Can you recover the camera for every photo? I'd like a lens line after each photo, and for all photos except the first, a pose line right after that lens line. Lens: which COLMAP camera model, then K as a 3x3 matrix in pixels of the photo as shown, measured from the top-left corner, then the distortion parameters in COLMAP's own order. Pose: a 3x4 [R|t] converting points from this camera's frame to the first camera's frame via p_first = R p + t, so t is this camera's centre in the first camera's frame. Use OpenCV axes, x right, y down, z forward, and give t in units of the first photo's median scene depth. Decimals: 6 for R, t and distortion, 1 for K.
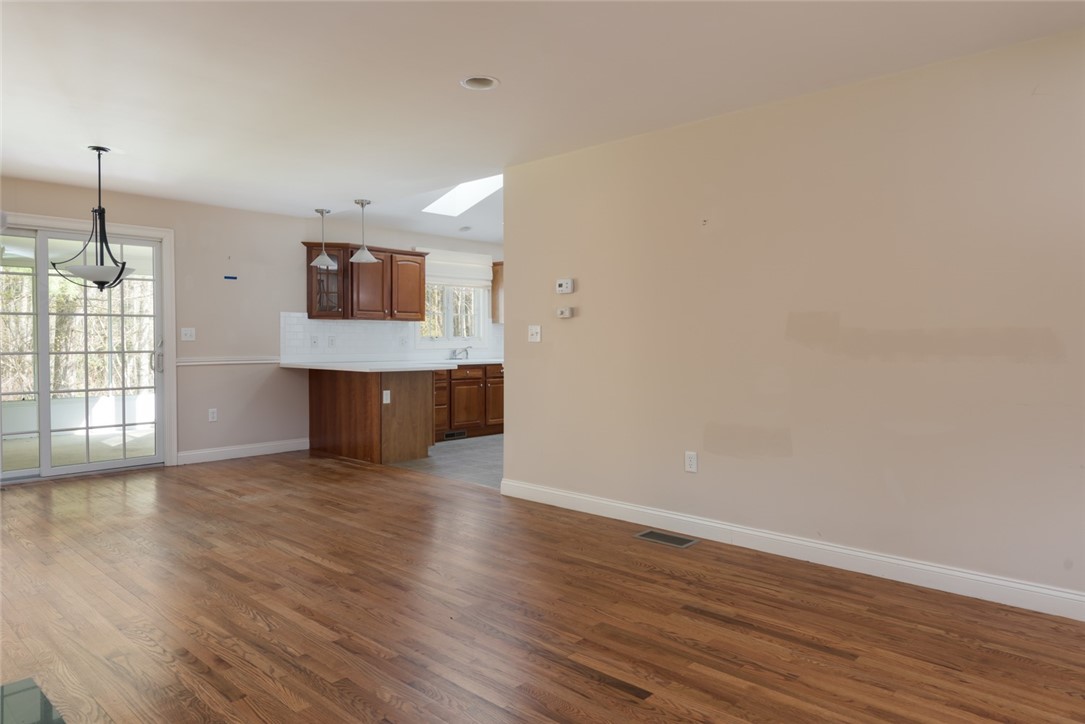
lens RADIAL K [[709.9, 0, 542.5], [0, 709.9, 362.0], [0, 0, 1]] dist [0.037812, -0.056436]
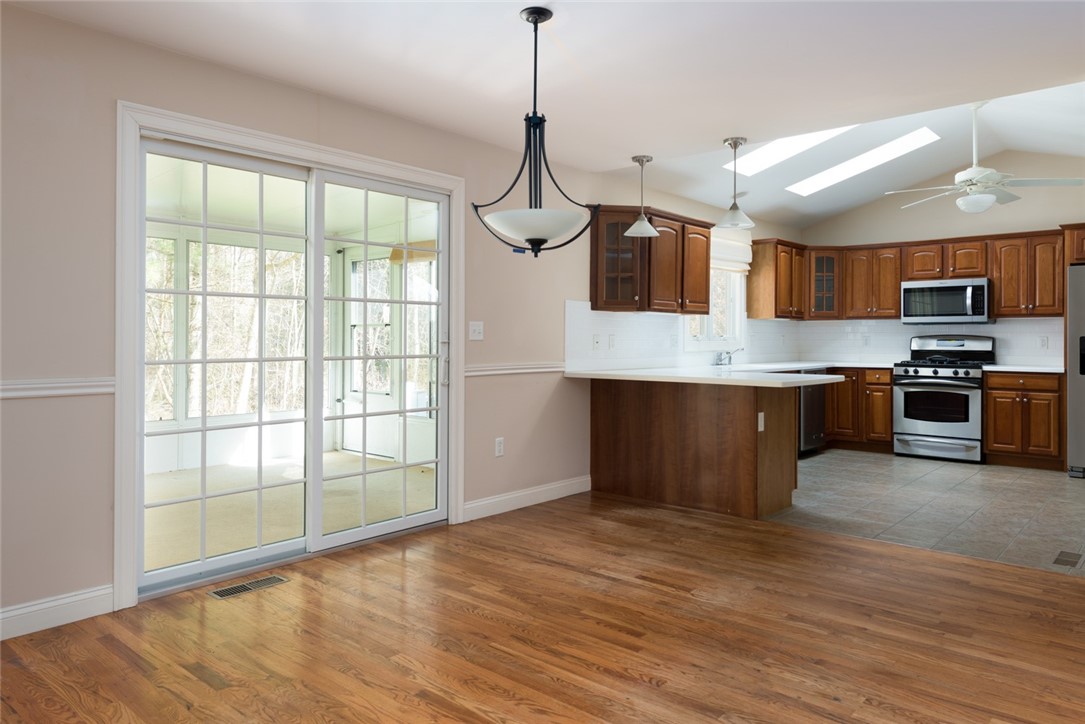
lens RADIAL K [[738.5, 0, 545.5], [0, 738.5, 342.9], [0, 0, 1]] dist [0.030254, -0.037273]
pose [[0.999211, 0.003697, 0.039540, -0.405307], [-0.002665, 0.999655, -0.026120, -0.007495], [-0.039623, 0.025994, 0.998877, 0.251805]]
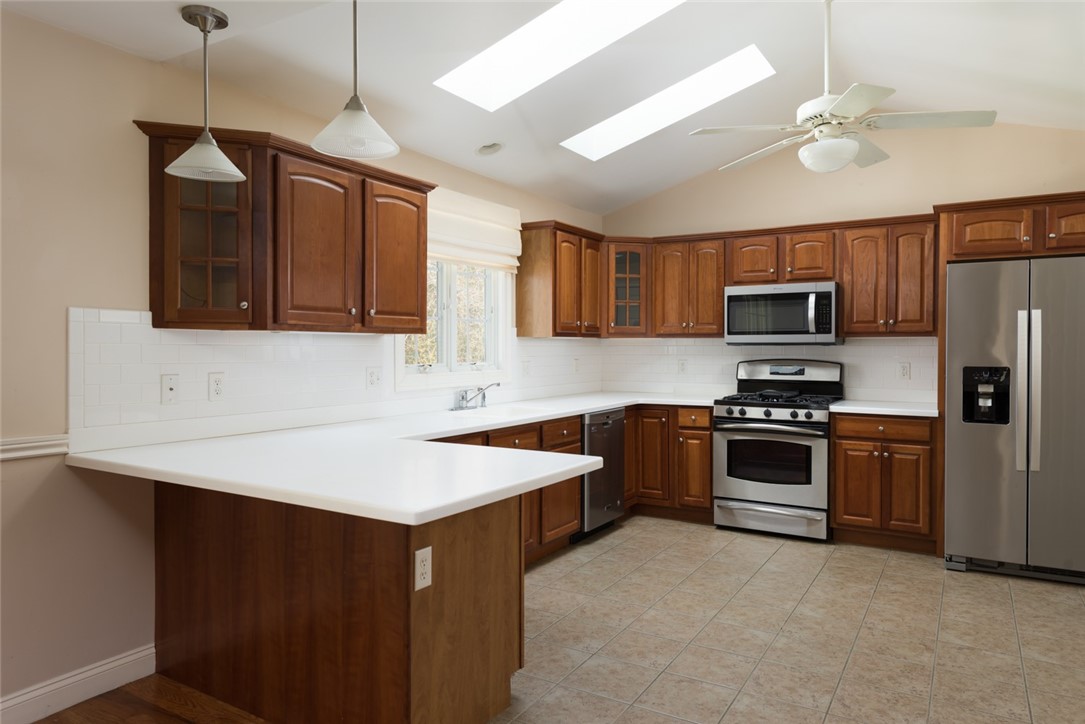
lens RADIAL K [[709.9, 0, 542.5], [0, 709.9, 362.0], [0, 0, 1]] dist [0.037812, -0.056436]
pose [[0.977690, -0.002923, 0.210032, -0.207196], [0.004742, 0.999955, -0.008160, -0.038511], [-0.209999, 0.008974, 0.977660, 0.587976]]
